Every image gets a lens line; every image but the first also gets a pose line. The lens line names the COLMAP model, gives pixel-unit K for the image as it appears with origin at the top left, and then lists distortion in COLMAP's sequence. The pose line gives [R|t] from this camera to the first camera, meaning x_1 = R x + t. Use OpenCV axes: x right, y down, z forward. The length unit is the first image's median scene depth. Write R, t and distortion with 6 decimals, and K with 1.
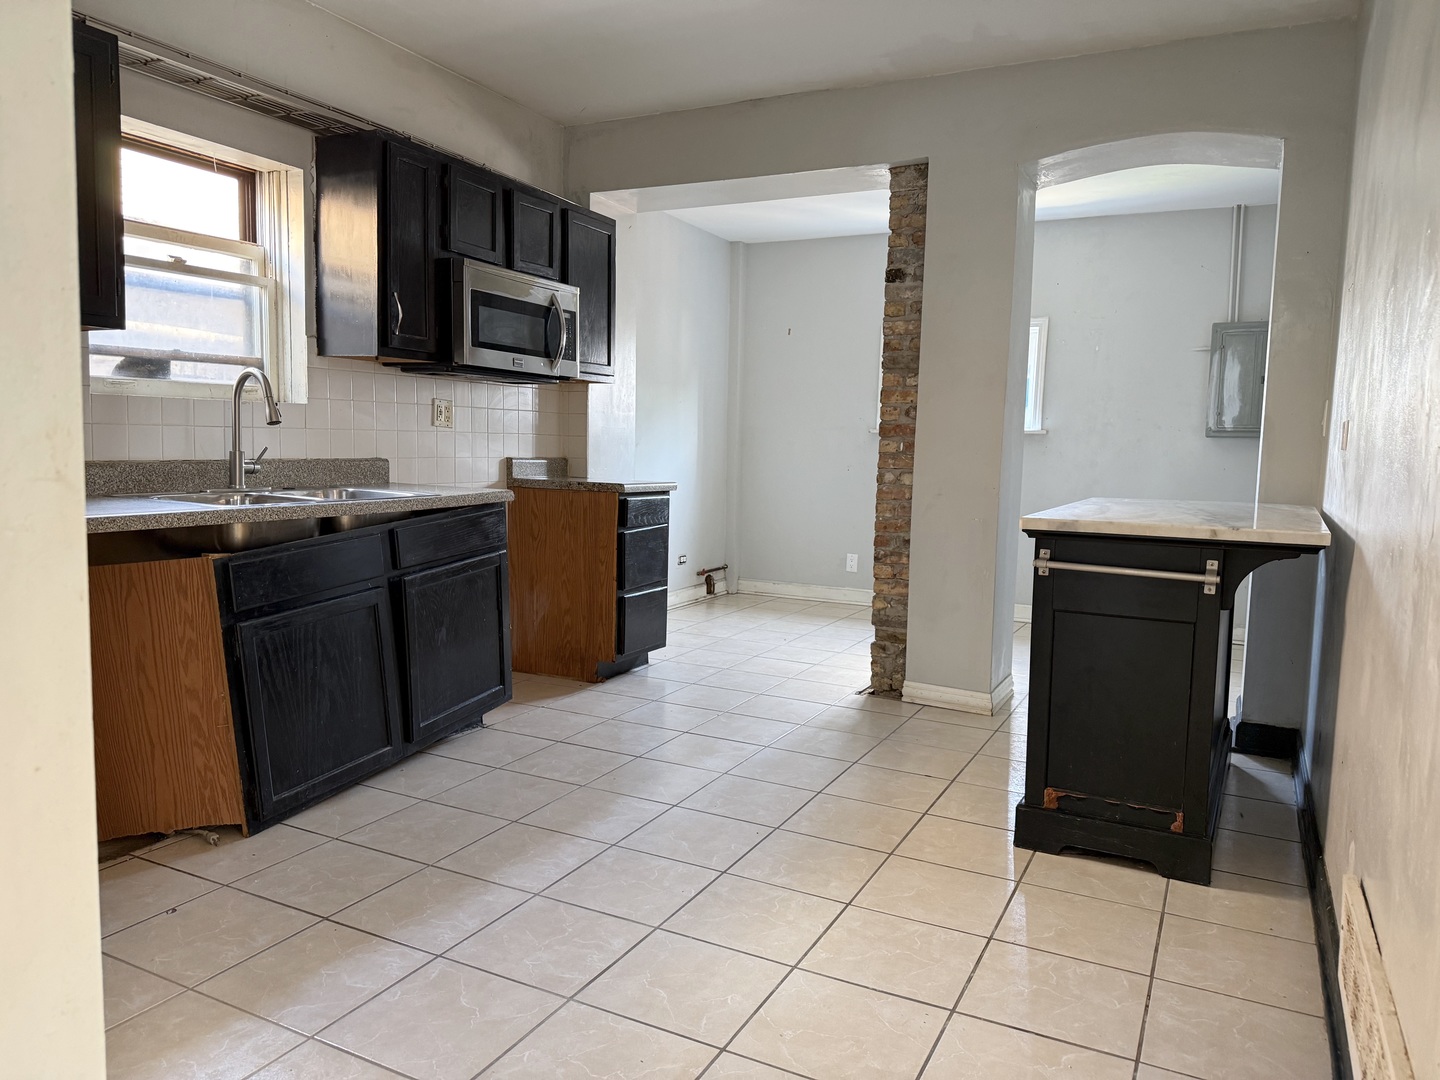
lens RADIAL K [[1021.8, 0, 719.8], [0, 1021.8, 544.1], [0, 0, 1]] dist [0.066280, -0.095443]
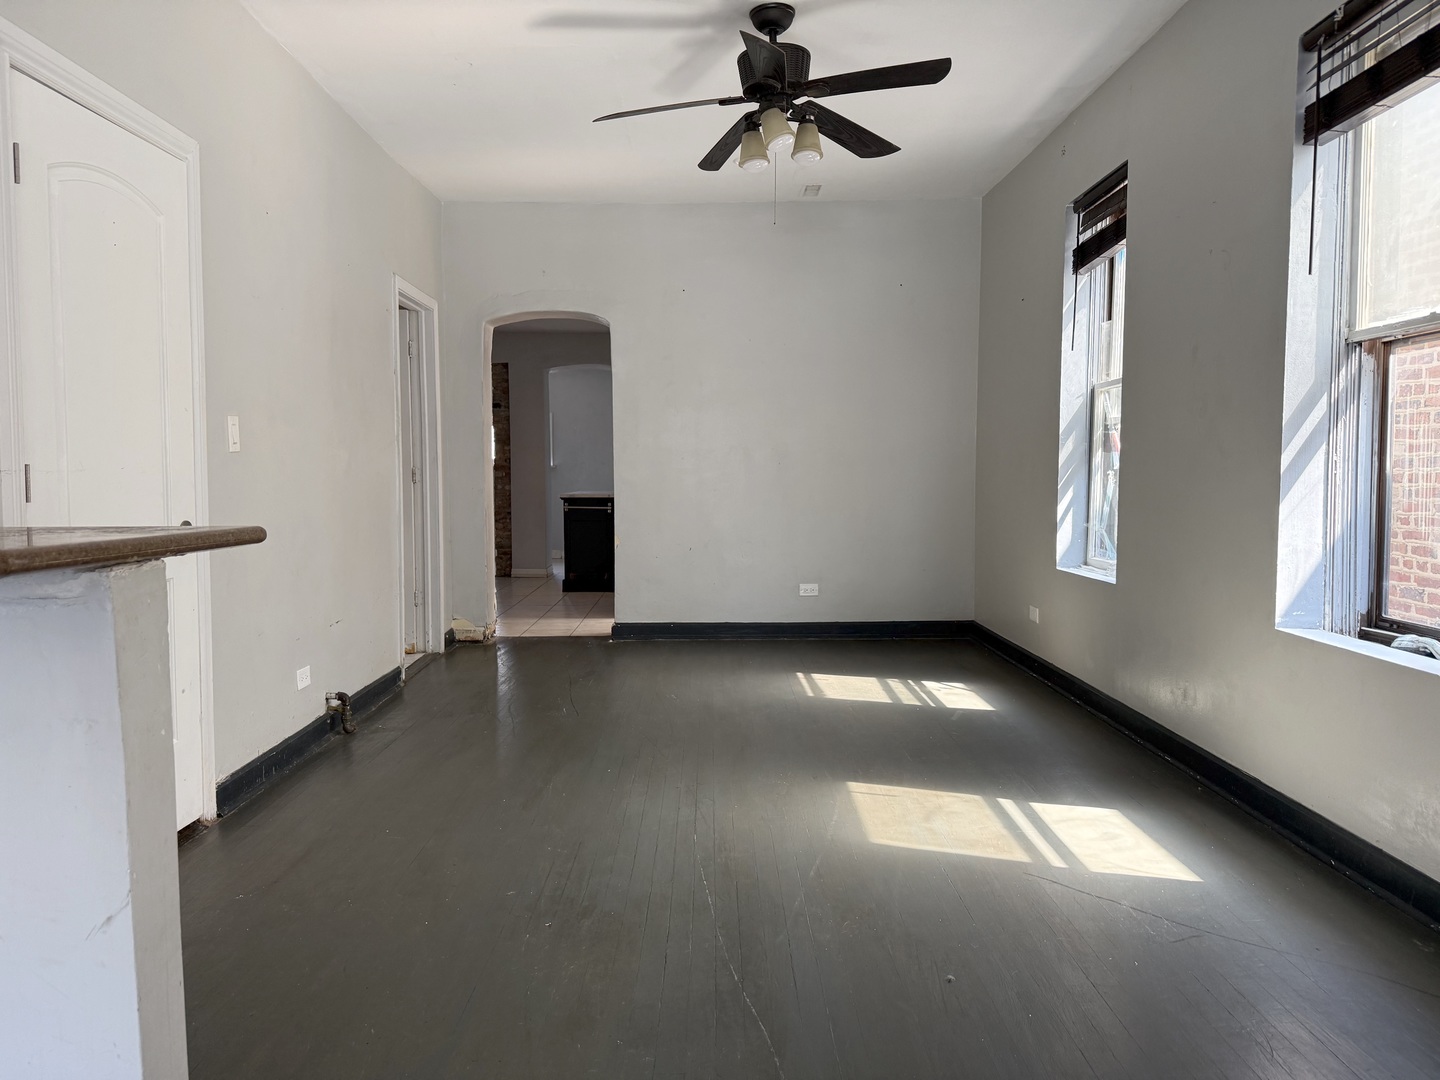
lens RADIAL K [[1021.8, 0, 723.1], [0, 1021.8, 538.7], [0, 0, 1]] dist [0.066280, -0.095443]
pose [[0.884982, -0.054865, 0.462381, -0.515273], [0.067490, 0.997662, -0.010794, 0.123595], [-0.460708, 0.040758, 0.886616, -1.449391]]
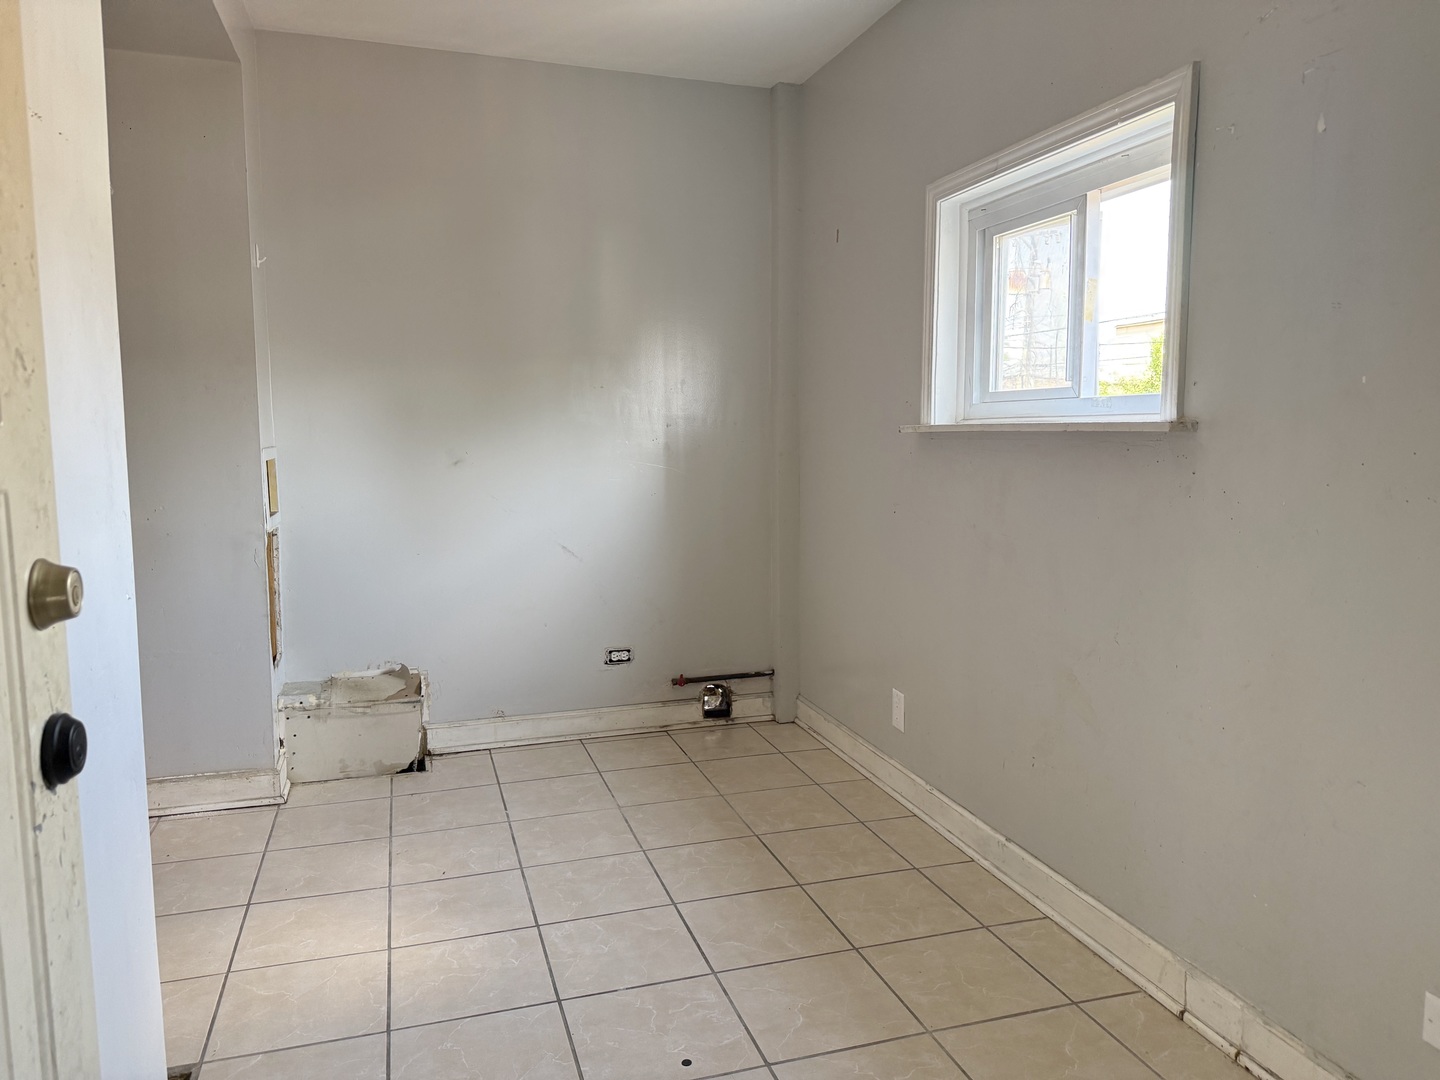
lens RADIAL K [[1021.8, 0, 721.3], [0, 1021.8, 541.3], [0, 0, 1]] dist [0.066280, -0.095443]
pose [[0.706915, 0.067453, -0.704075, 0.429407], [-0.058104, 0.997616, 0.037236, -0.078590], [0.704908, 0.014587, 0.709149, 0.666045]]
